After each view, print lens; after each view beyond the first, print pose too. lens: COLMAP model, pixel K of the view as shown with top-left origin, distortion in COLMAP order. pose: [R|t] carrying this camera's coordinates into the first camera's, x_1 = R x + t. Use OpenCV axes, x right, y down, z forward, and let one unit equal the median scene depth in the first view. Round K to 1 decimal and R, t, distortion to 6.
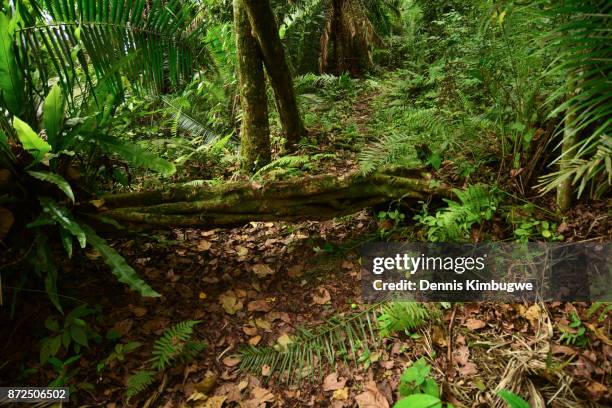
lens RADIAL K [[327.0, 0, 306.1], [0, 327.0, 196.9], [0, 0, 1]] dist [-0.019025, 0.001905]
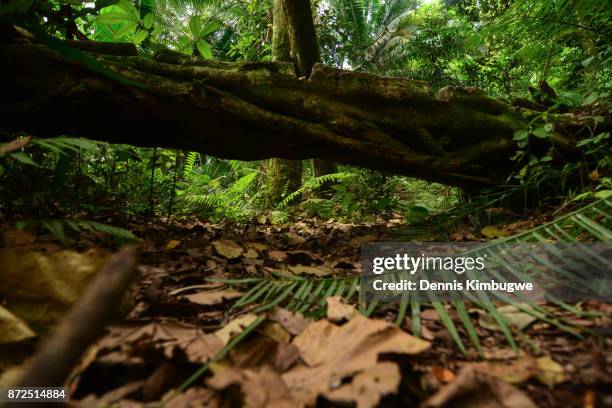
lens RADIAL K [[327.0, 0, 306.1], [0, 327.0, 196.9], [0, 0, 1]] dist [-0.019025, 0.001905]
pose [[0.997962, 0.021193, -0.060187, -0.091048], [-0.043330, 0.917490, -0.395391, 0.367324], [0.046842, 0.397194, 0.916539, 0.496096]]
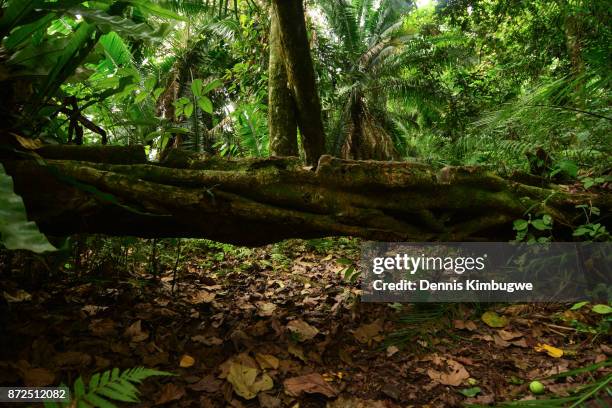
lens RADIAL K [[327.0, 0, 306.1], [0, 327.0, 196.9], [0, 0, 1]] dist [-0.019025, 0.001905]
pose [[0.999193, 0.018022, -0.035902, -0.117844], [-0.030533, 0.921502, -0.387171, 0.230361], [0.026106, 0.387955, 0.921309, 0.425809]]
